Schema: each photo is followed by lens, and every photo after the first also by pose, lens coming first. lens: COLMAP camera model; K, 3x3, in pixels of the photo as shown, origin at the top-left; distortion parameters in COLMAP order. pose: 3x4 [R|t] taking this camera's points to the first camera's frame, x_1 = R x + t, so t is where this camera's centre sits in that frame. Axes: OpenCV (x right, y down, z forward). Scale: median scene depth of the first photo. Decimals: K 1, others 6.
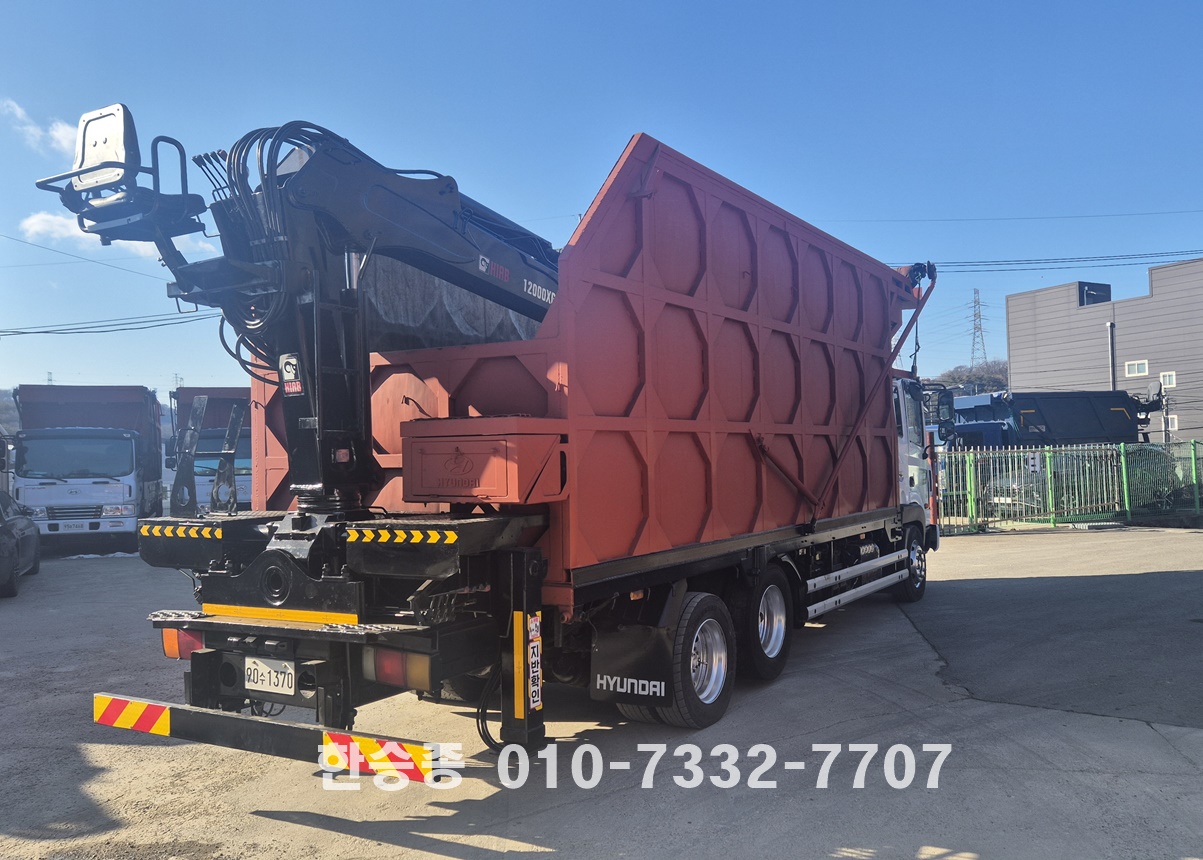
lens RADIAL K [[1008.9, 0, 629.8], [0, 1008.9, 436.4], [0, 0, 1]] dist [0.059922, -0.036455]
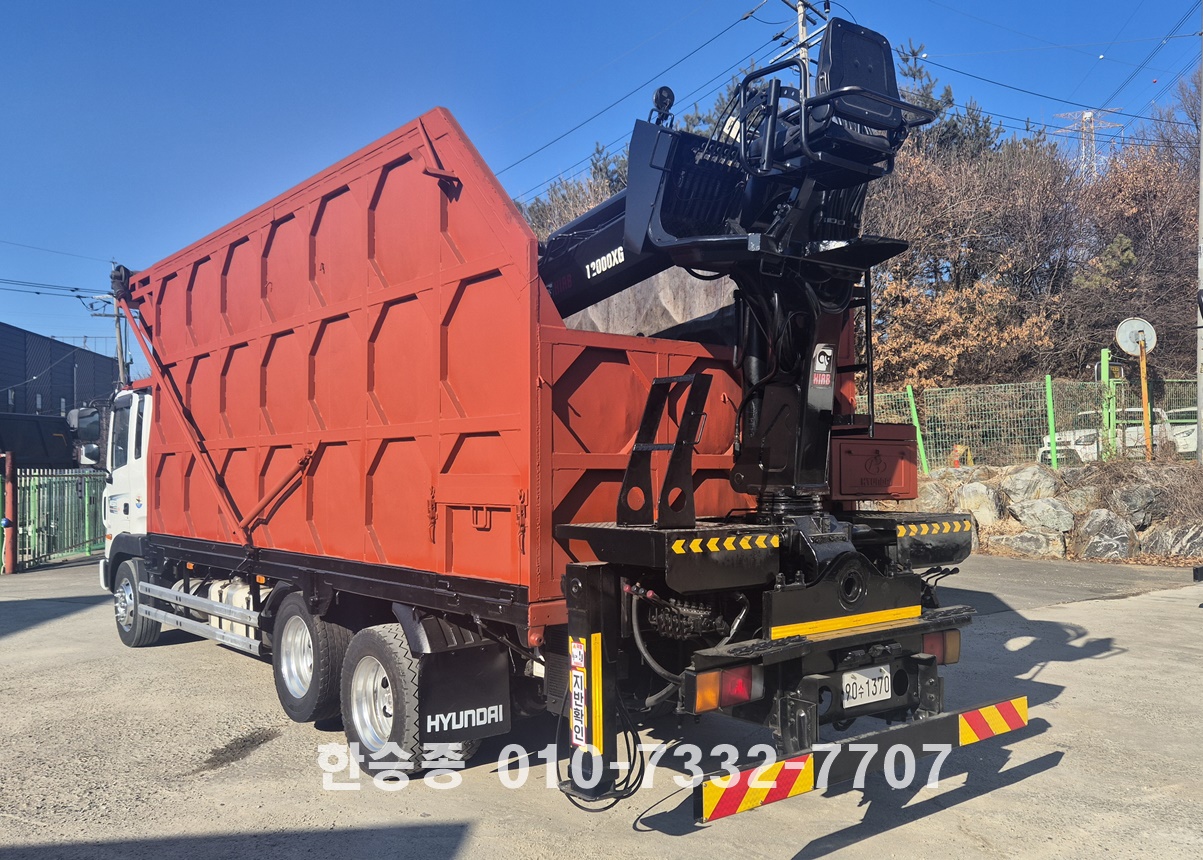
lens RADIAL K [[1008.9, 0, 613.1], [0, 1008.9, 425.1], [0, 0, 1]] dist [0.059922, -0.036455]
pose [[0.358055, 0.060455, 0.931741, -1.256171], [-0.016219, 0.998154, -0.058531, 0.051027], [-0.933560, 0.005846, 0.358375, 0.836439]]
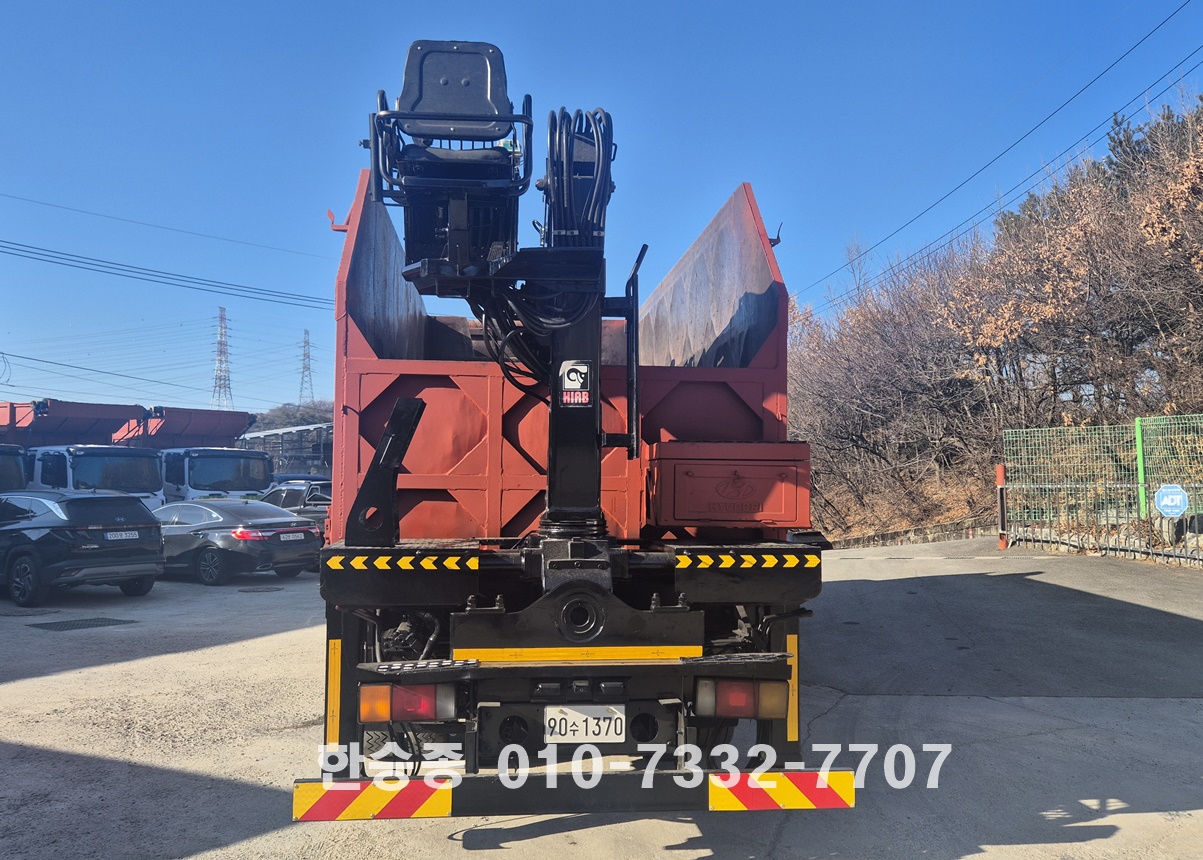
lens RADIAL K [[1008.9, 0, 590.8], [0, 1008.9, 423.7], [0, 0, 1]] dist [0.059922, -0.036455]
pose [[0.806214, 0.063439, 0.588213, -0.835123], [-0.034864, 0.997601, -0.059806, 0.027167], [-0.590596, 0.027709, 0.806491, 0.270778]]
